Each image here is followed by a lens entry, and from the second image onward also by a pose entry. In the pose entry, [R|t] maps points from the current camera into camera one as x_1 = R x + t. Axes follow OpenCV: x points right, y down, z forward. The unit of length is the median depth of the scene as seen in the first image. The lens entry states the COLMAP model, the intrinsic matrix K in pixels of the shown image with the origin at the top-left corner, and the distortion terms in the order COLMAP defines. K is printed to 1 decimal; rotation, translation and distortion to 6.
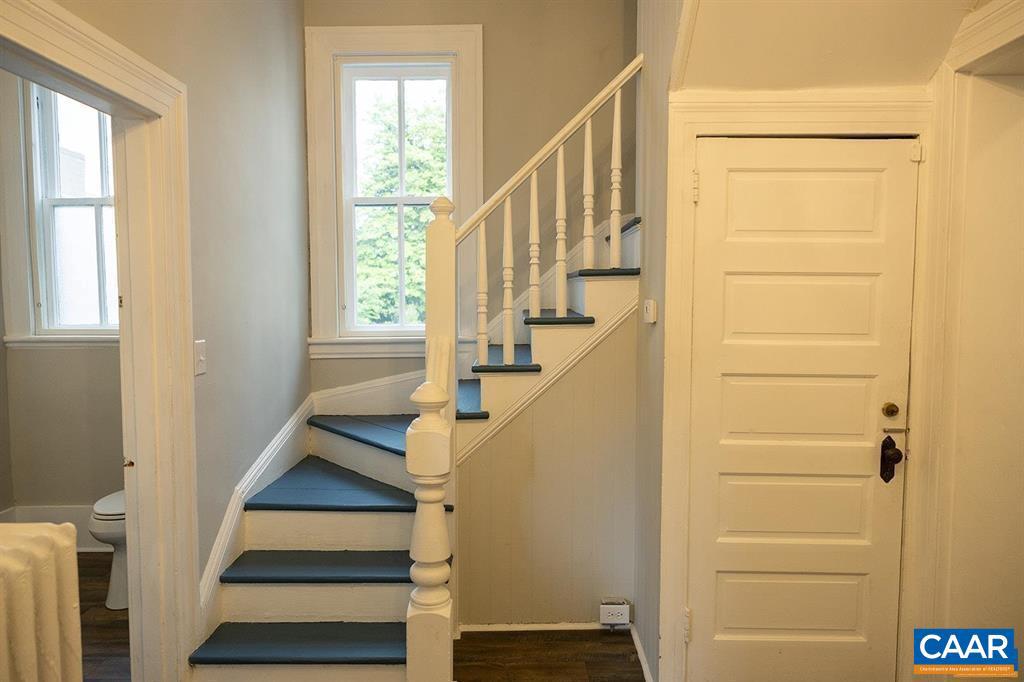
lens RADIAL K [[691.9, 0, 516.1], [0, 691.9, 341.1], [0, 0, 1]] dist [0.000488, 0.001388]
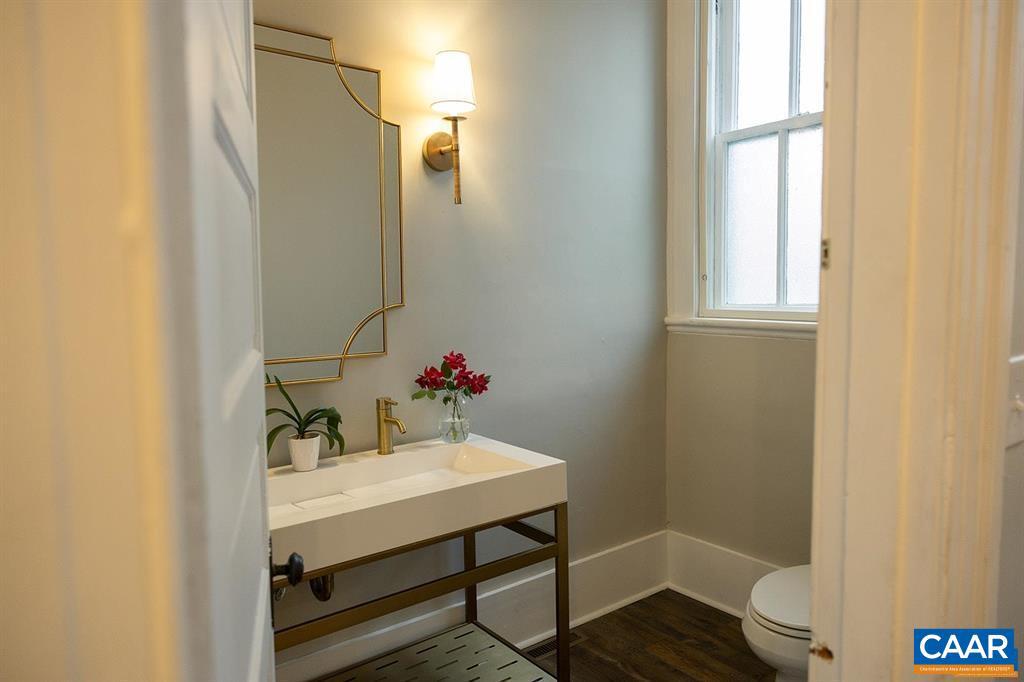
lens RADIAL K [[691.9, 0, 516.5], [0, 691.9, 339.5], [0, 0, 1]] dist [0.000488, 0.001388]
pose [[0.620700, 0.059627, -0.781778, -0.220009], [-0.037464, 0.998221, 0.046391, -0.011563], [0.783153, 0.000494, 0.621829, 0.366928]]
